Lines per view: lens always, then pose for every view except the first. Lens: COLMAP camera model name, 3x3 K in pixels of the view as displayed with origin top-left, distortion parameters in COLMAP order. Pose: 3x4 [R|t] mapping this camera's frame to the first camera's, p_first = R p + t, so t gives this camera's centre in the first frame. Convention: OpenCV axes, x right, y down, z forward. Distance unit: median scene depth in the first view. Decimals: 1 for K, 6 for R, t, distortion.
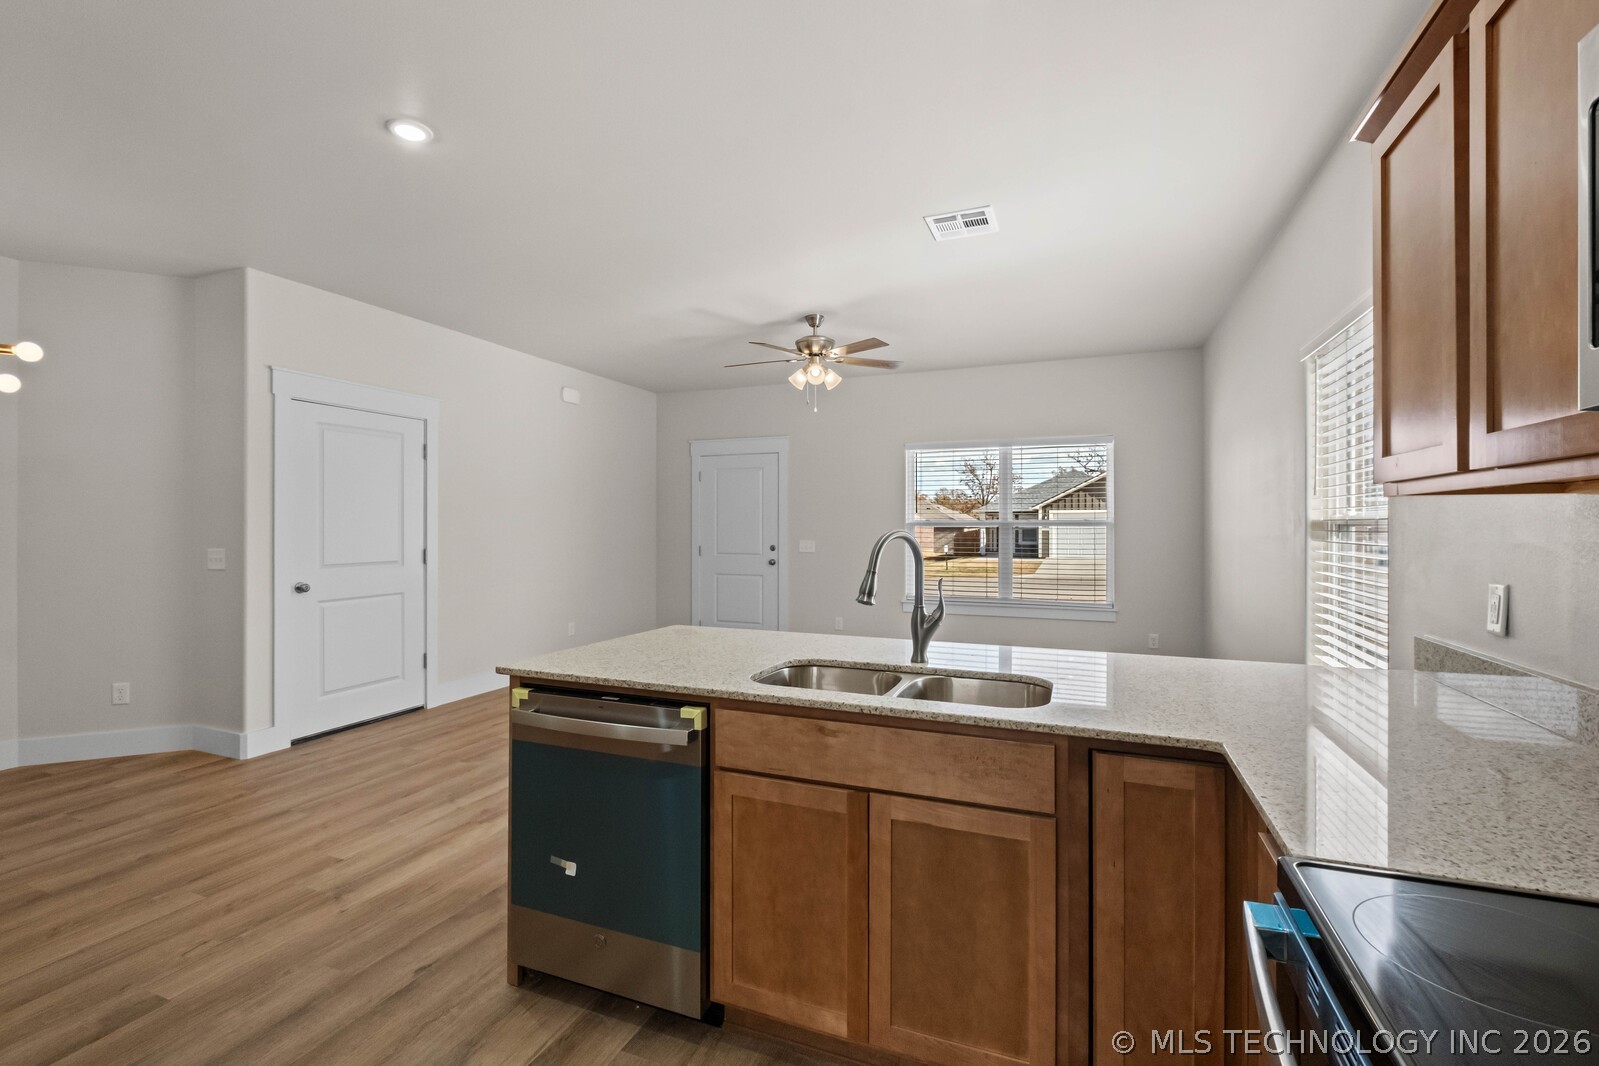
lens RADIAL K [[703.2, 0, 798.1], [0, 703.2, 527.0], [0, 0, 1]] dist [-0.000314, -0.002732]
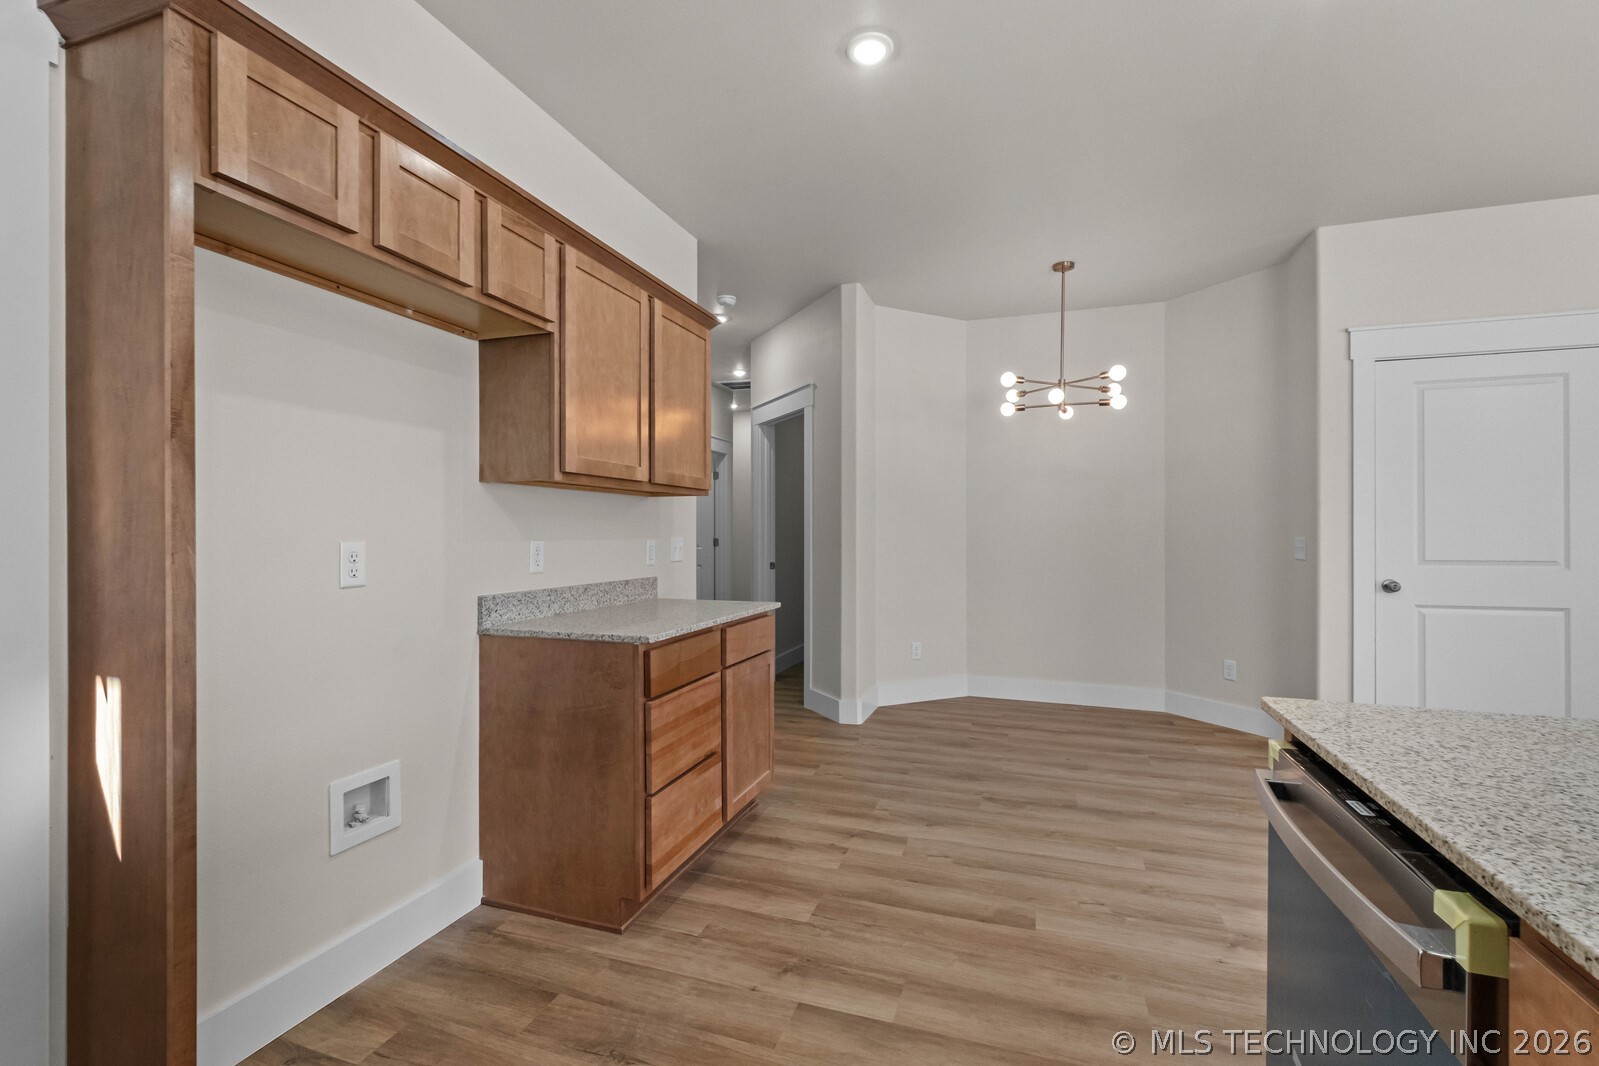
lens RADIAL K [[707.3, 0, 794.0], [0, 707.3, 530.8], [0, 0, 1]] dist [0.002539, 0.000048]
pose [[0.050324, -0.002238, -0.998730, 0.103751], [0.000123, 0.999997, -0.002234, 0.026676], [0.998733, -0.000010, 0.050324, 0.294445]]
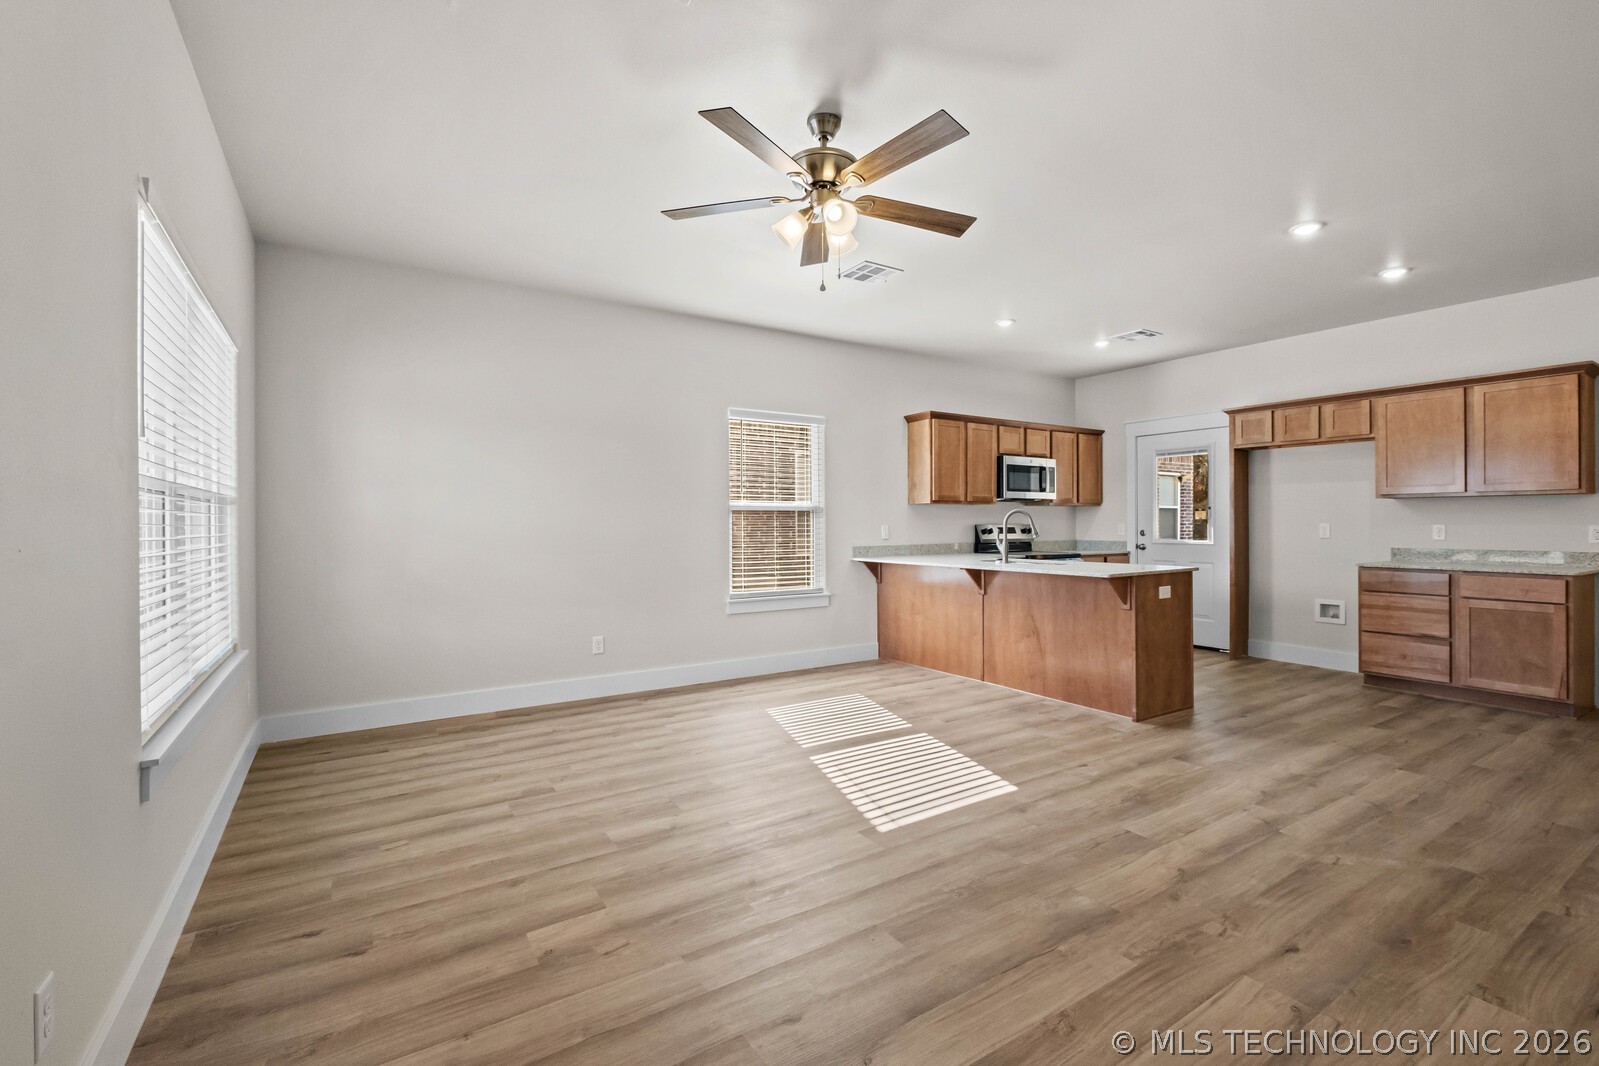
lens RADIAL K [[699.2, 0, 801.6], [0, 699.2, 522.6], [0, 0, 1]] dist [0.012630, -0.011462]
pose [[-0.816156, 0.002605, 0.577826, -0.377301], [0.003163, 0.999995, -0.000042, 0.026839], [-0.577823, 0.001793, -0.816160, 1.952937]]
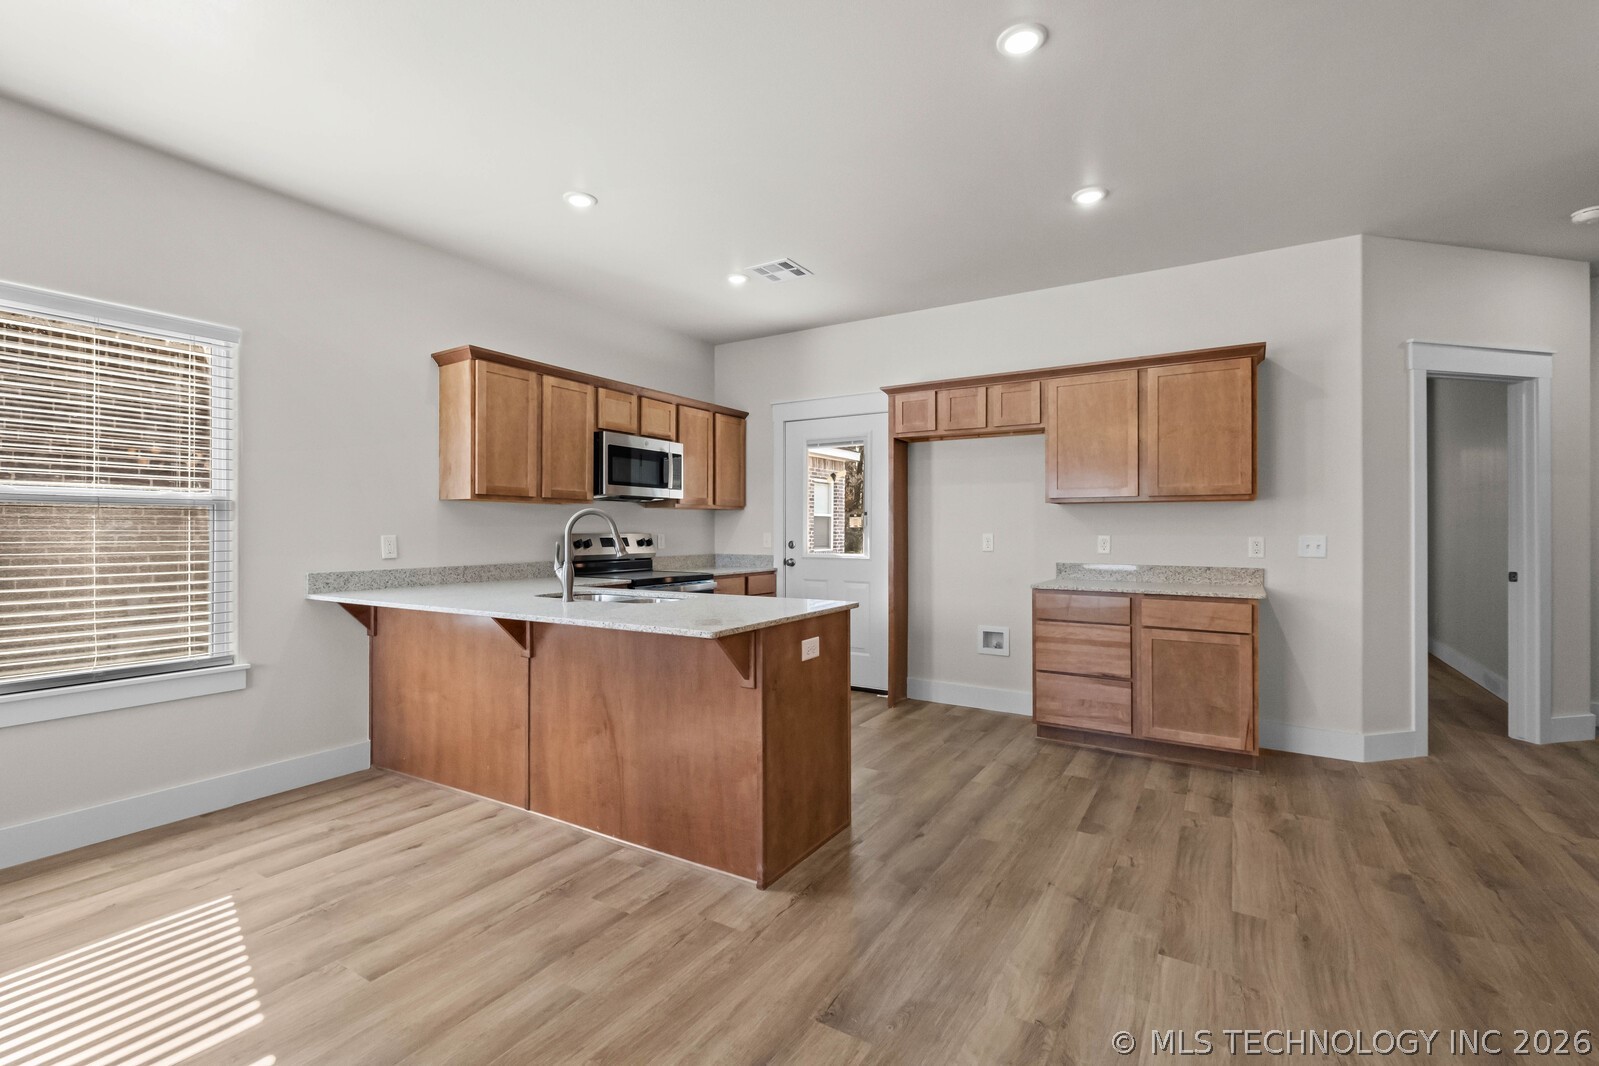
lens RADIAL K [[703.2, 0, 798.1], [0, 703.2, 527.0], [0, 0, 1]] dist [-0.000314, -0.002732]
pose [[-0.985442, -0.000164, 0.170012, -0.301119], [-0.000906, 0.999990, -0.004287, 0.026516], [-0.170009, -0.004379, -0.985433, 1.330109]]
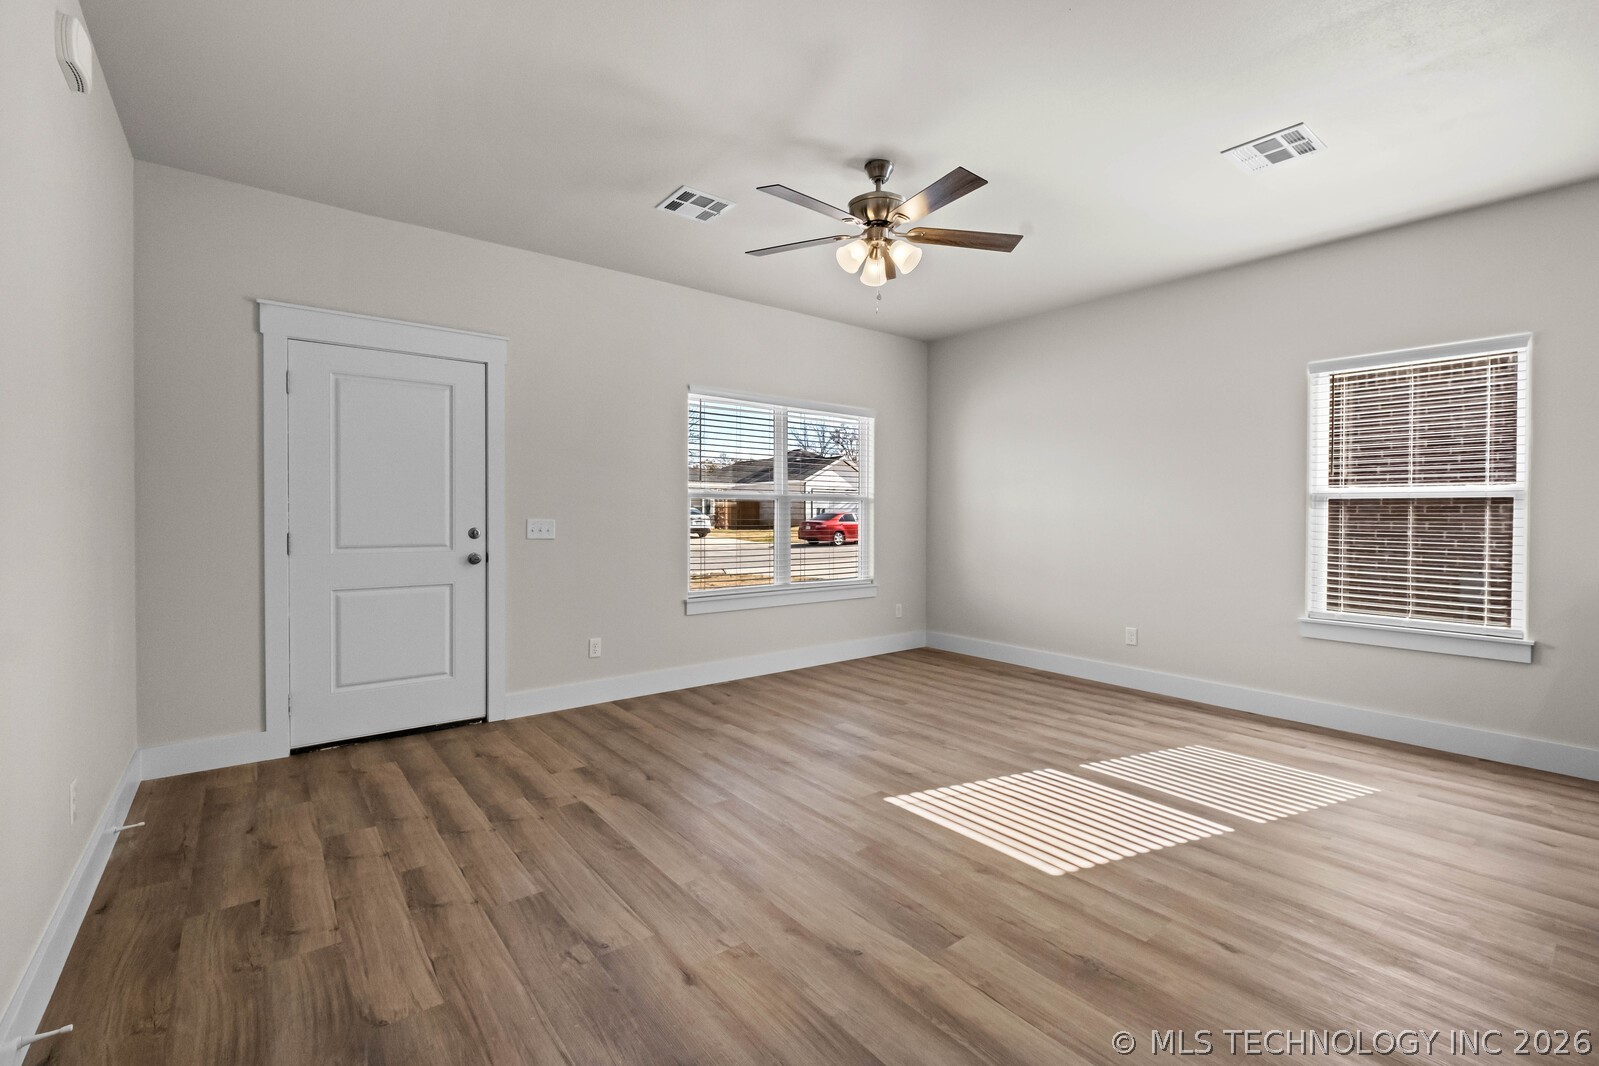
lens RADIAL K [[692.3, 0, 798.2], [0, 692.3, 521.2], [0, 0, 1]] dist [0.002071, 0.000022]
pose [[0.494383, -0.008880, 0.869199, -0.758422], [-0.003186, 0.999923, 0.012028, 0.024660], [-0.869238, -0.008715, 0.494316, 0.990762]]
